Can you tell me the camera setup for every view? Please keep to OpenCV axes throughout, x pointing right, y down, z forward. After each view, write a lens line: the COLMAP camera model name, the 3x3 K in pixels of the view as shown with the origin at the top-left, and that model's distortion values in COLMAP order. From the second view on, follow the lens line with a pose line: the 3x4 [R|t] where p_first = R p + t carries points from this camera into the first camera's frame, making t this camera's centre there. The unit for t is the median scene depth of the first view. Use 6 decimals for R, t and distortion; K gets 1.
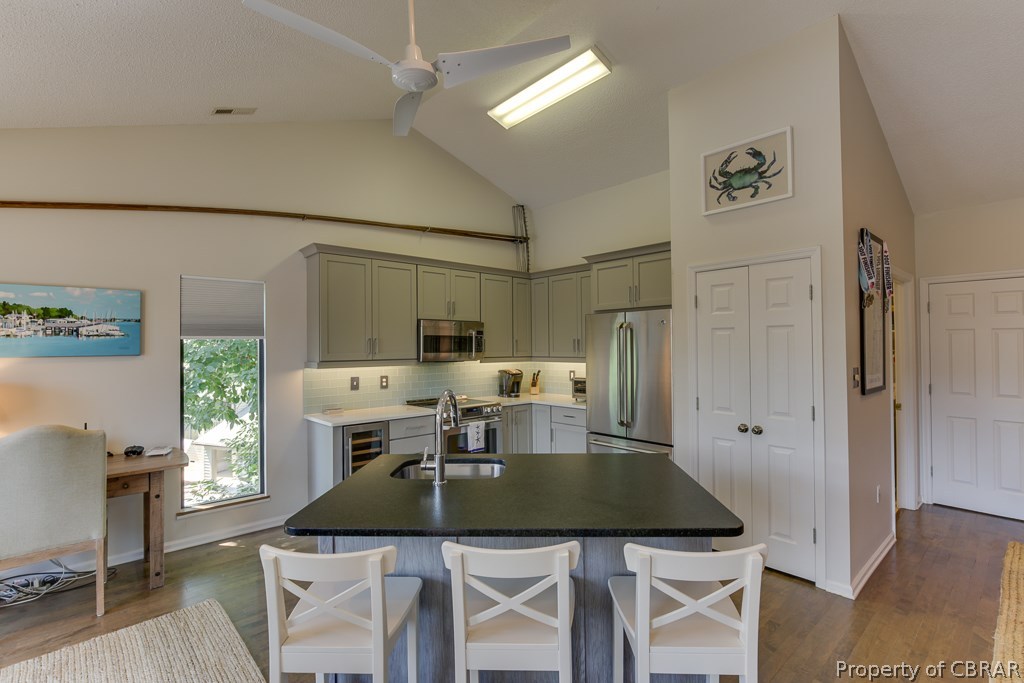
lens RADIAL K [[480.6, 0, 527.6], [0, 480.6, 332.6], [0, 0, 1]] dist [-0.020261, 0.008507]
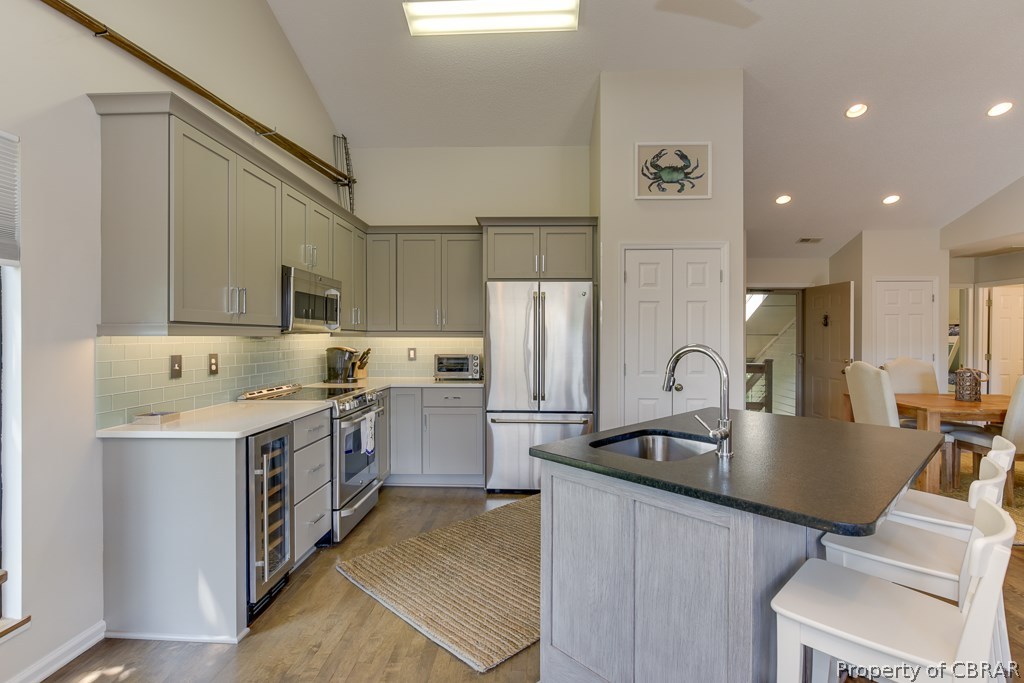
lens RADIAL K [[480.6, 0, 525.6], [0, 480.6, 333.9], [0, 0, 1]] dist [-0.020261, 0.008507]
pose [[0.701563, 0.013646, 0.712477, -0.545703], [-0.028091, 0.999569, 0.008516, 0.059321], [-0.712054, -0.025988, 0.701644, 0.365038]]
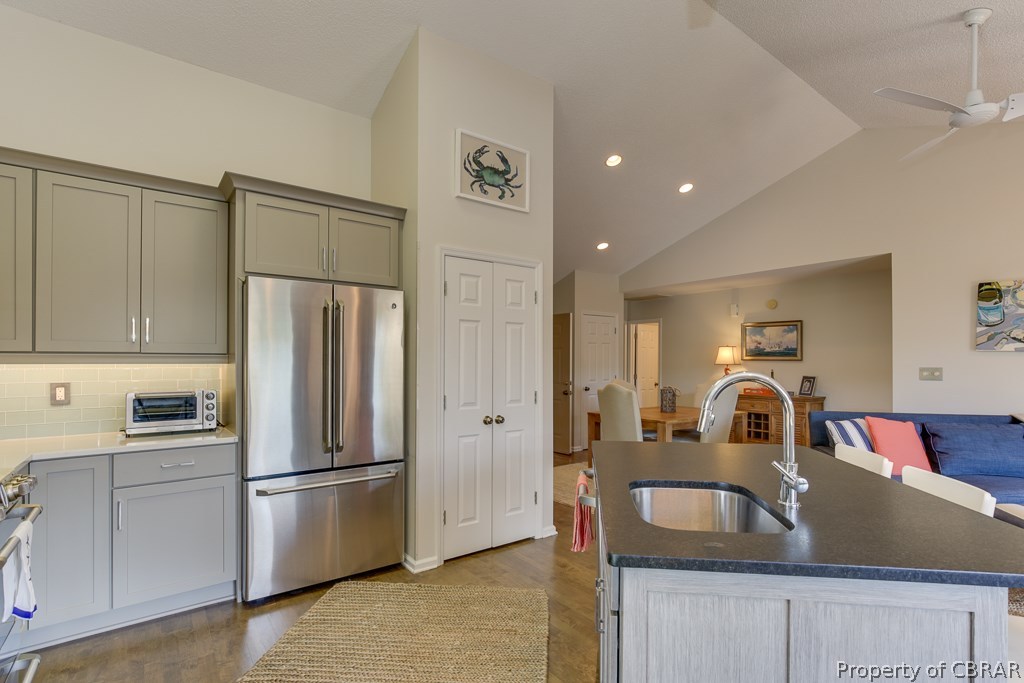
lens RADIAL K [[480.6, 0, 519.4], [0, 480.6, 355.7], [0, 0, 1]] dist [-0.020261, 0.008507]
pose [[0.095136, 0.021465, 0.995233, -0.484297], [-0.029569, 0.999387, -0.018728, 0.068805], [-0.995025, -0.027646, 0.095712, 0.722992]]
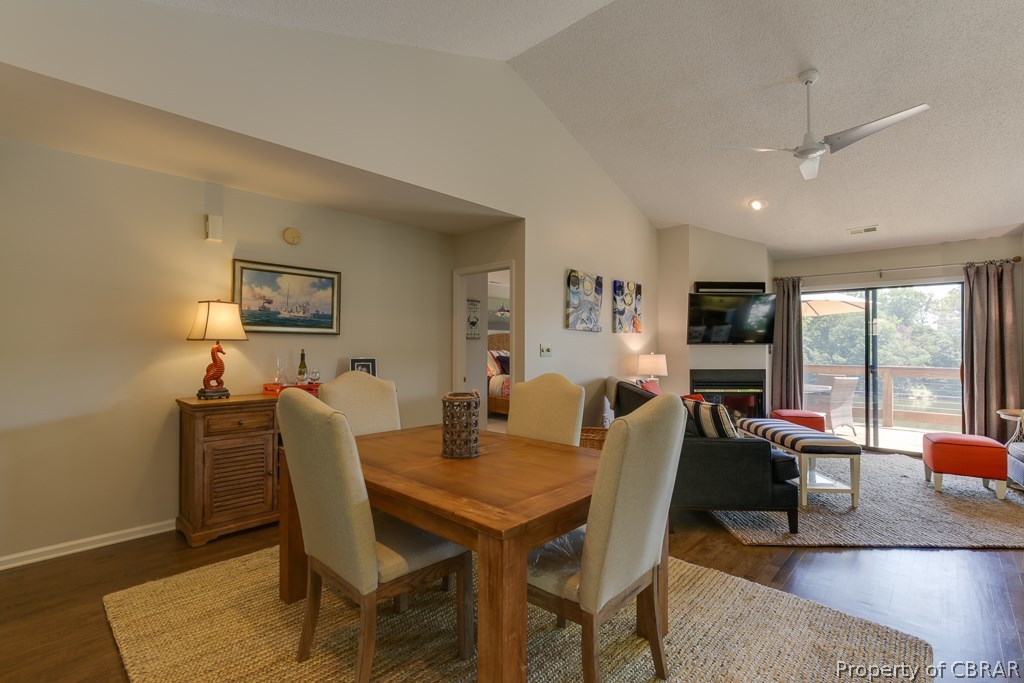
lens RADIAL K [[480.6, 0, 506.4], [0, 480.6, 341.0], [0, 0, 1]] dist [-0.020261, 0.008507]
pose [[-0.995596, 0.004612, -0.093634, 1.027117], [0.007786, 0.999406, -0.033564, 0.077883], [0.093424, -0.034145, -0.995041, 1.010526]]
